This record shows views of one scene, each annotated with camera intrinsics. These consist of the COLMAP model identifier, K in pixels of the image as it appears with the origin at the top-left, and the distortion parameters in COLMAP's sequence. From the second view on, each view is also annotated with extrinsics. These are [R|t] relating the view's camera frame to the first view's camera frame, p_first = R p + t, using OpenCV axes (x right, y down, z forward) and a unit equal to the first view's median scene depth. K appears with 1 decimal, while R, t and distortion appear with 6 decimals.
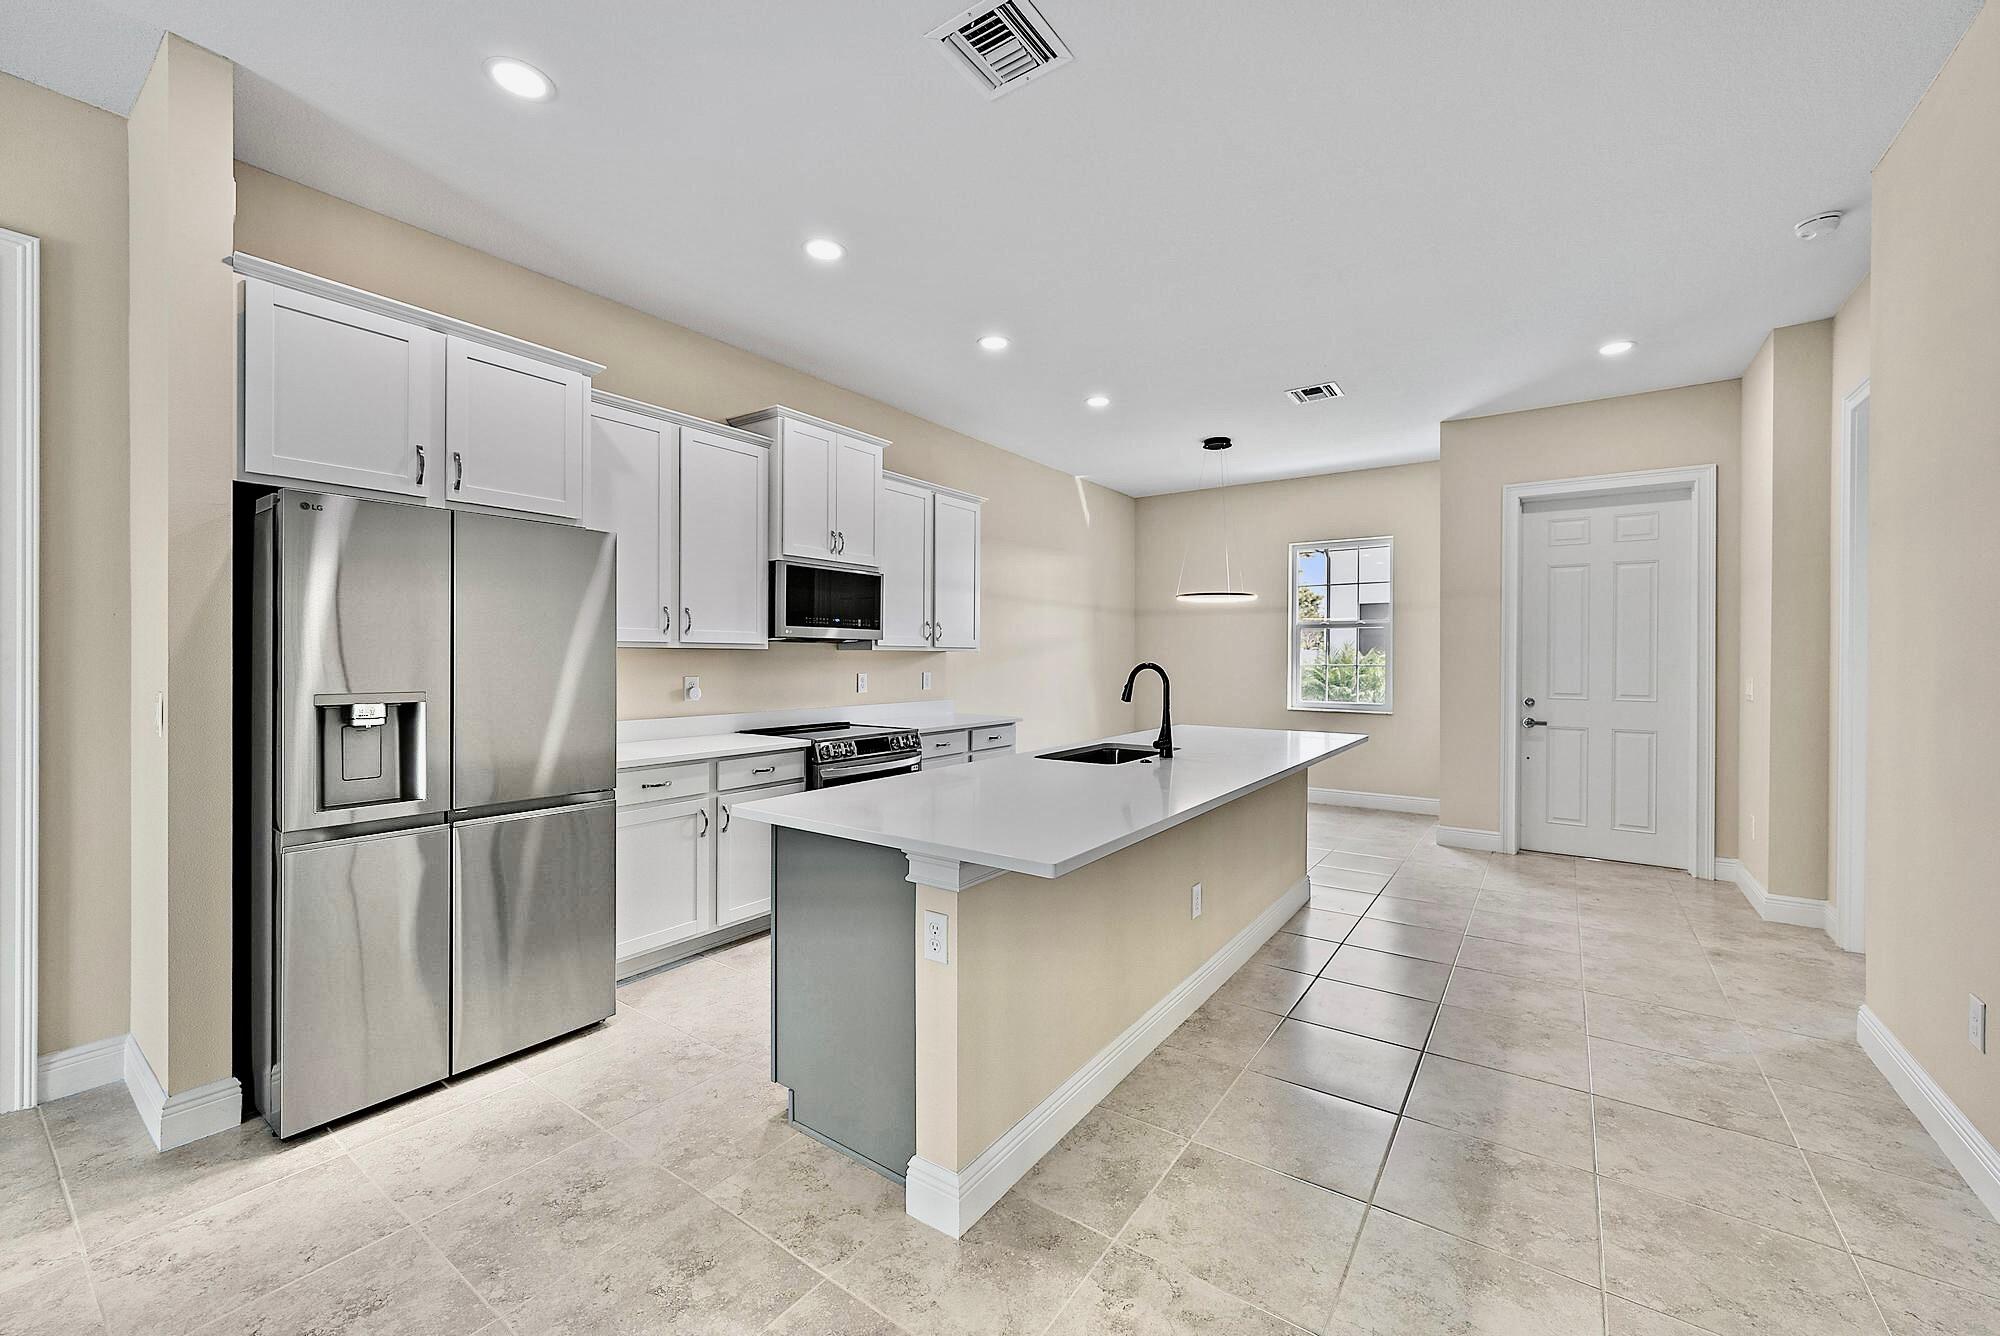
lens RADIAL K [[799.3, 0, 1000.0], [0, 799.3, 668.0], [0, 0, 1]] dist [0.000529, 0.000072]
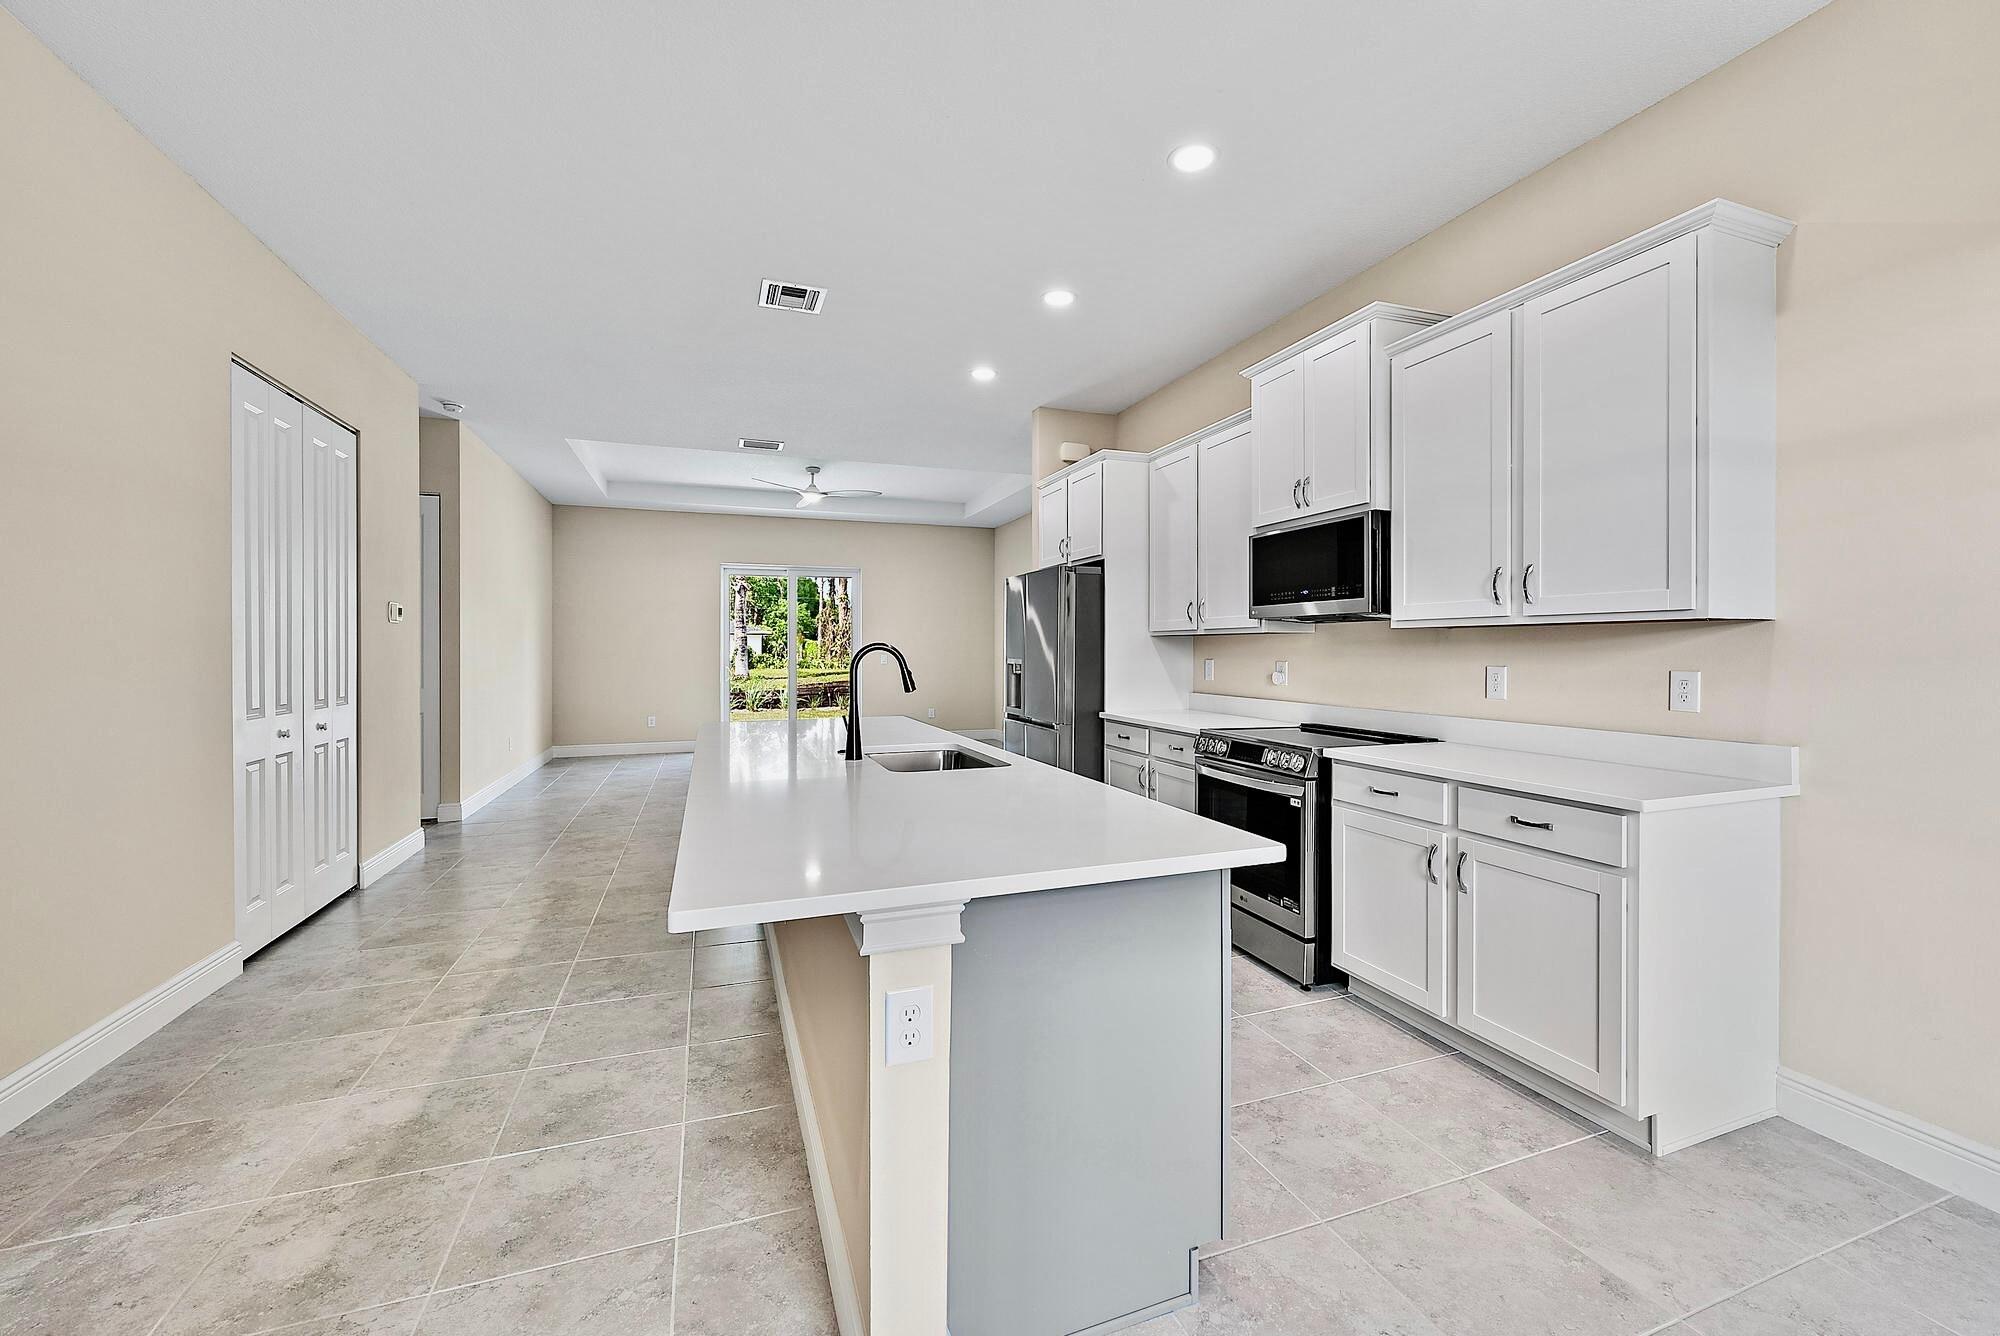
lens RADIAL K [[780.7, 0, 999.3], [0, 780.7, 653.6], [0, 0, 1]] dist [0.000352, 0.000194]
pose [[-0.563372, 0.001162, -0.826203, 0.672559], [-0.012777, 0.999867, 0.010118, -0.004554], [0.826105, 0.016257, -0.563282, 1.355984]]
